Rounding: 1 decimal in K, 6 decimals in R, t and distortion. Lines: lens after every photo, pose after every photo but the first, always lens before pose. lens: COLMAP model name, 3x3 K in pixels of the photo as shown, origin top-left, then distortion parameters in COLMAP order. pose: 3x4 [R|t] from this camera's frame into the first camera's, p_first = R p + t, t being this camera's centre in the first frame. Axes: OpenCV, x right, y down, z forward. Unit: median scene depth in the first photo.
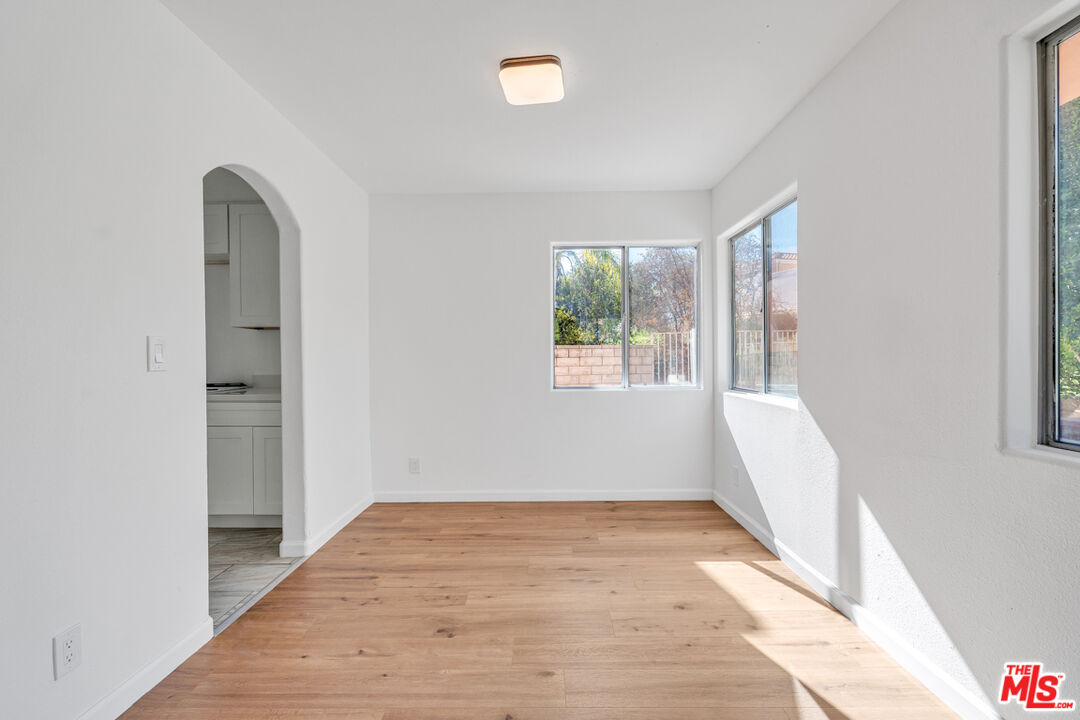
lens RADIAL K [[475.9, 0, 551.1], [0, 475.9, 355.1], [0, 0, 1]] dist [-0.007228, 0.001046]
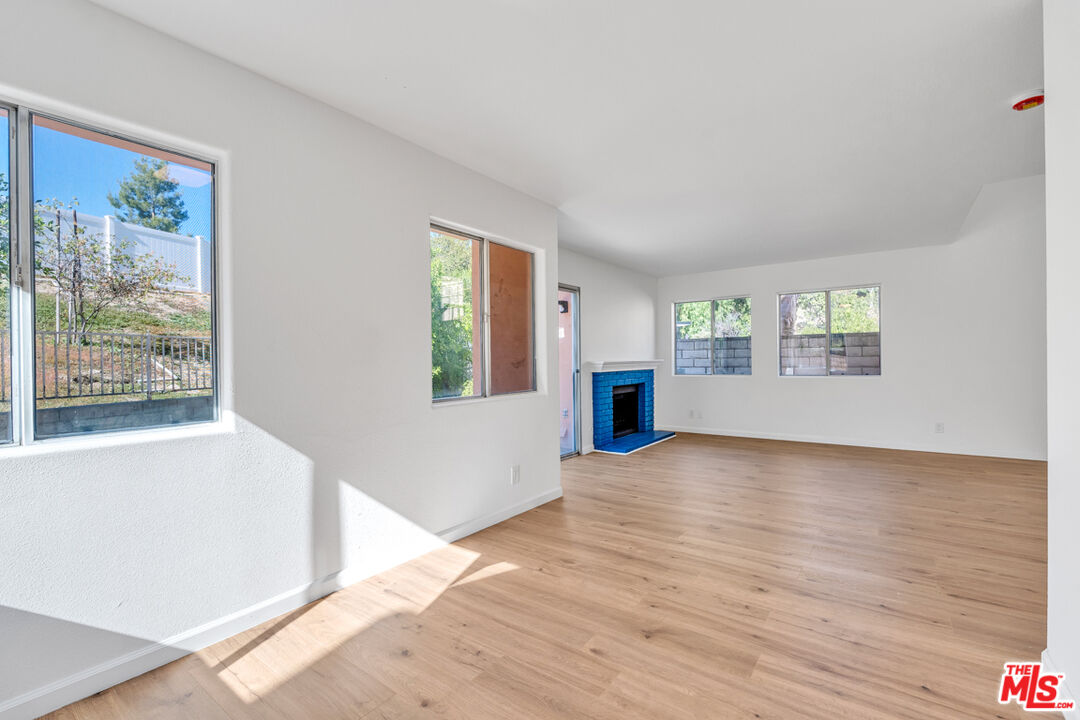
lens RADIAL K [[475.9, 0, 538.8], [0, 475.9, 360.8], [0, 0, 1]] dist [-0.007228, 0.001046]
pose [[-0.792059, 0.011835, 0.610330, -0.484652], [0.017961, 0.999831, 0.003920, -0.000538], [-0.610180, 0.014067, -0.792138, 1.632947]]
